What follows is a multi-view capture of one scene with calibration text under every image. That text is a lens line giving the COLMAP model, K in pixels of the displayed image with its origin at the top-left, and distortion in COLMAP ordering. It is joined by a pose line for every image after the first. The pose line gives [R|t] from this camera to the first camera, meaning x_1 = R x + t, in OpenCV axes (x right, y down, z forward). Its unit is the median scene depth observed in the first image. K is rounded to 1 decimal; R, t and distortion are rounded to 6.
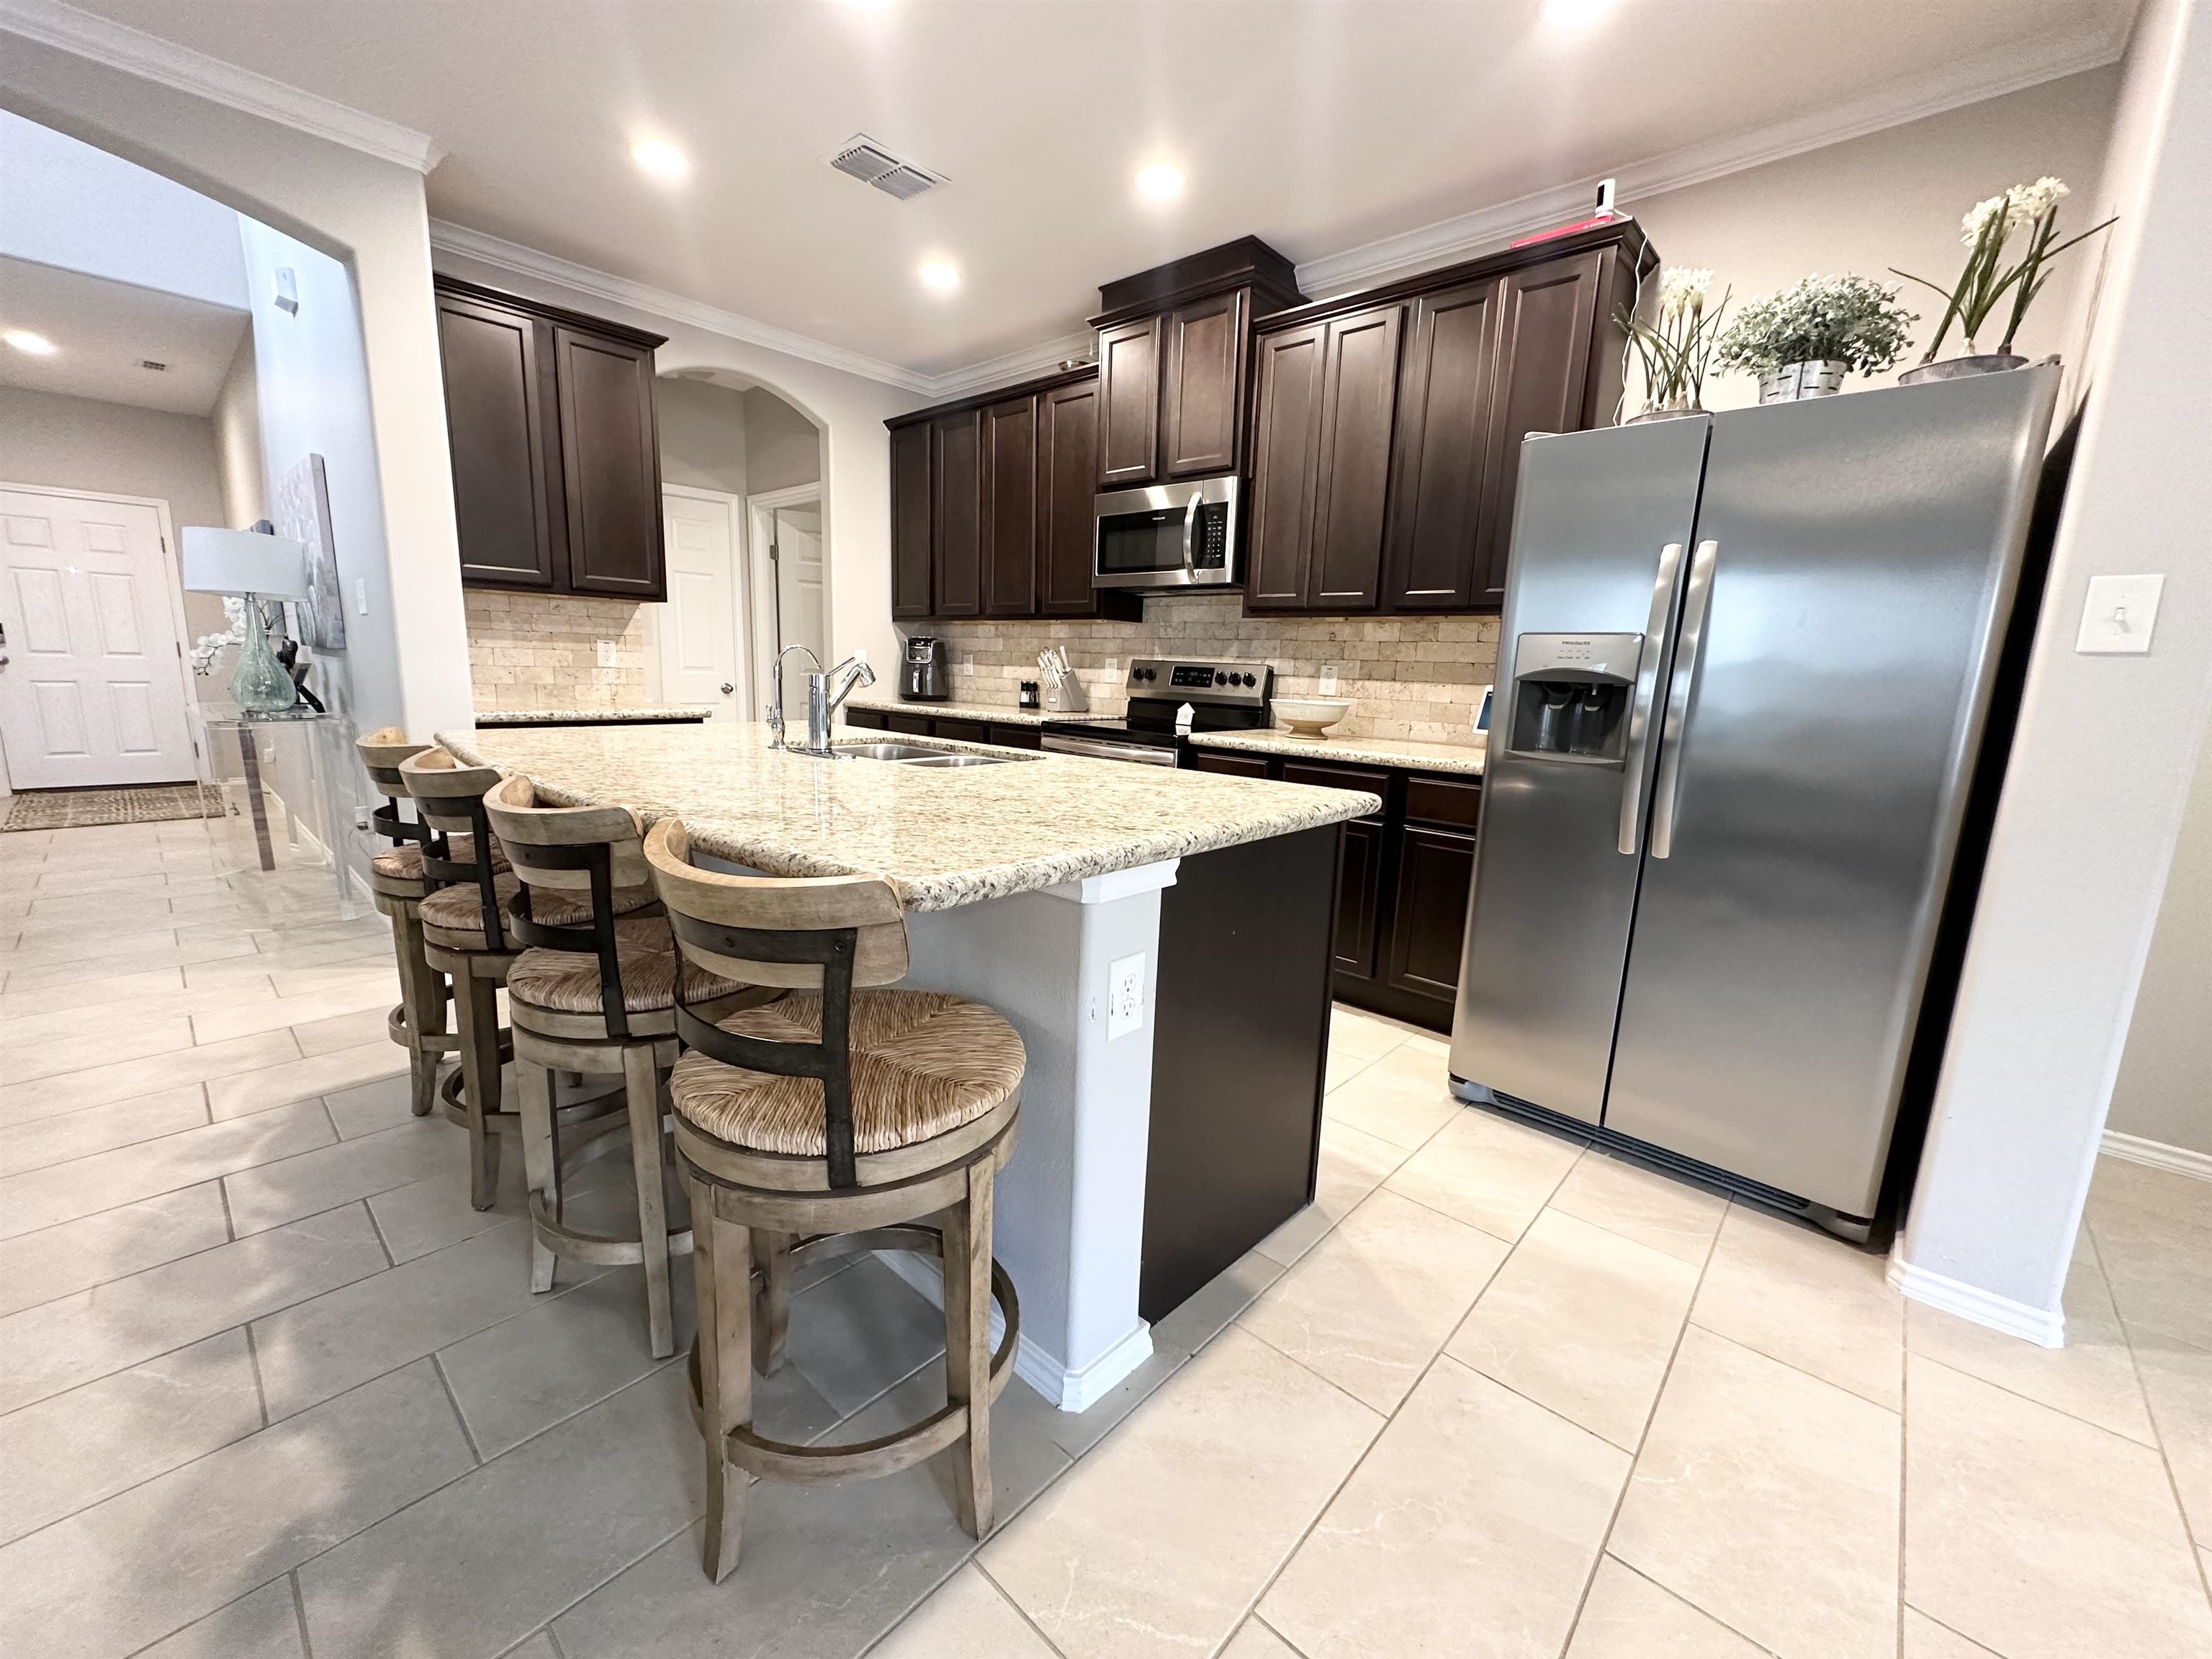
lens RADIAL K [[880.2, 0, 1106.0], [0, 880.2, 829.5], [0, 0, 1]] dist [0.001210, 0.000089]
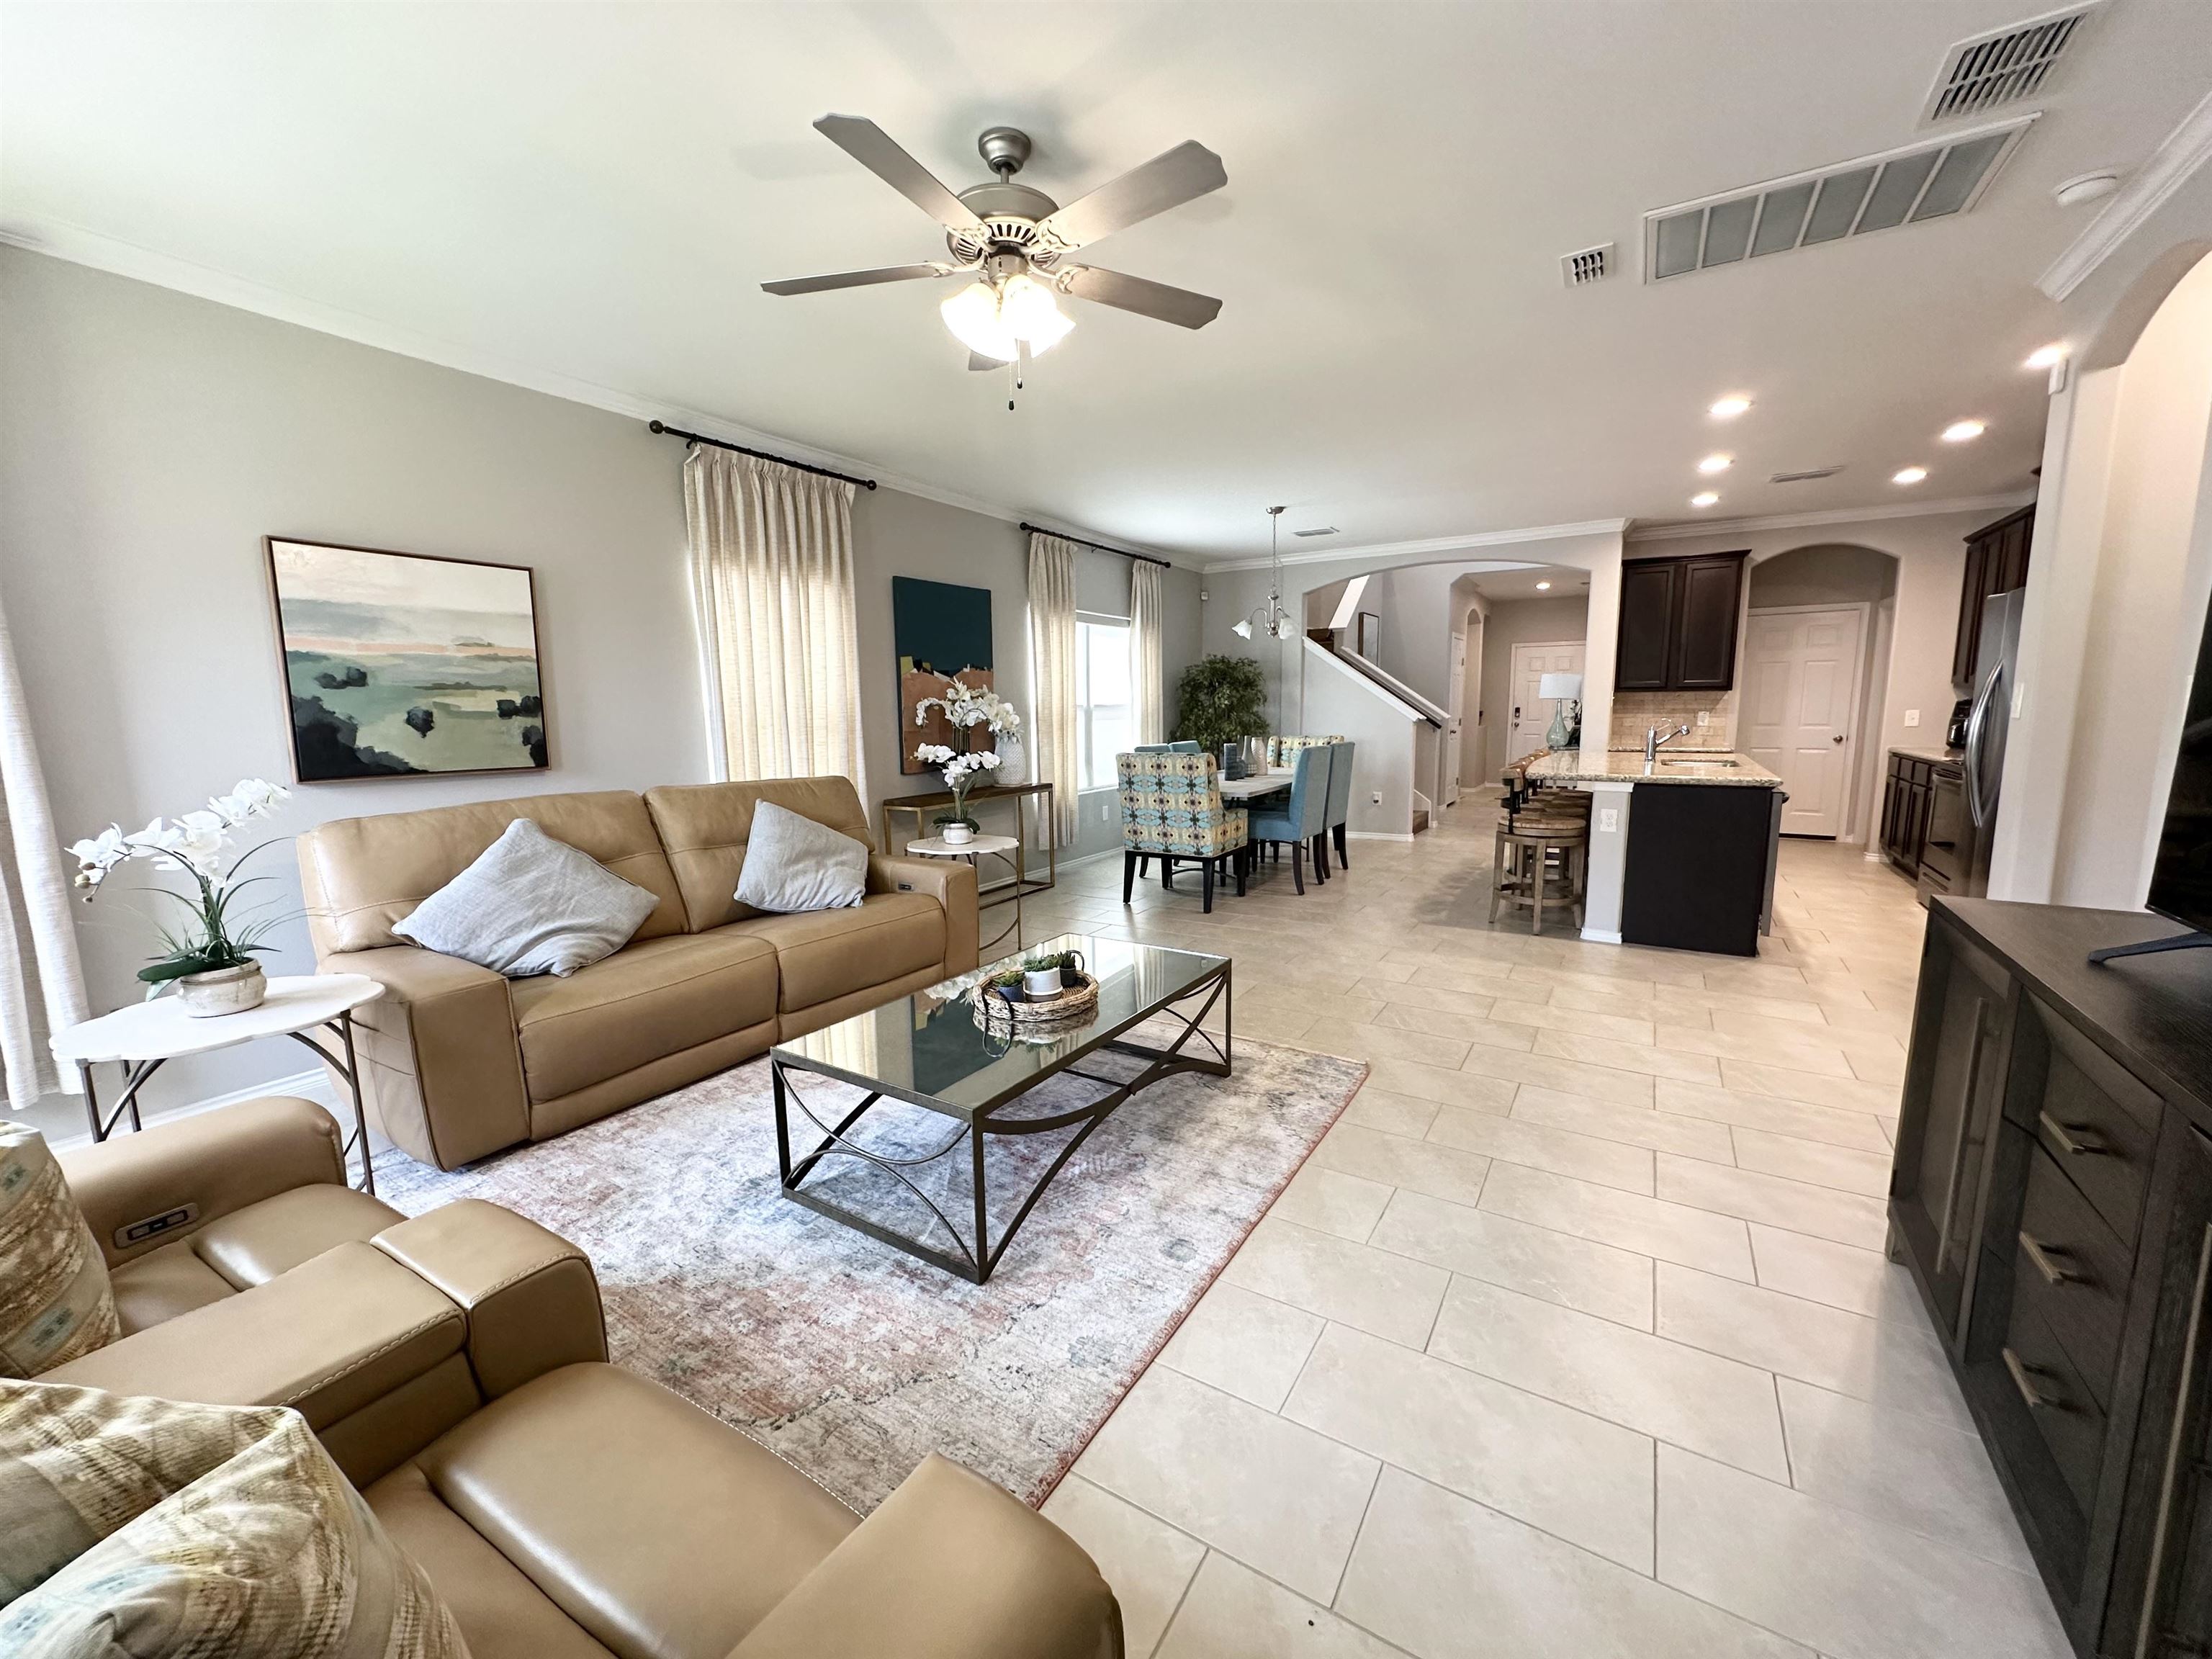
lens RADIAL K [[880.2, 0, 1106.0], [0, 880.2, 829.5], [0, 0, 1]] dist [0.001210, 0.000089]
pose [[0.187230, 0.101591, -0.977049, 1.046673], [-0.162977, 0.984065, 0.071089, 0.102803], [0.968702, 0.145927, 0.200804, -0.558622]]
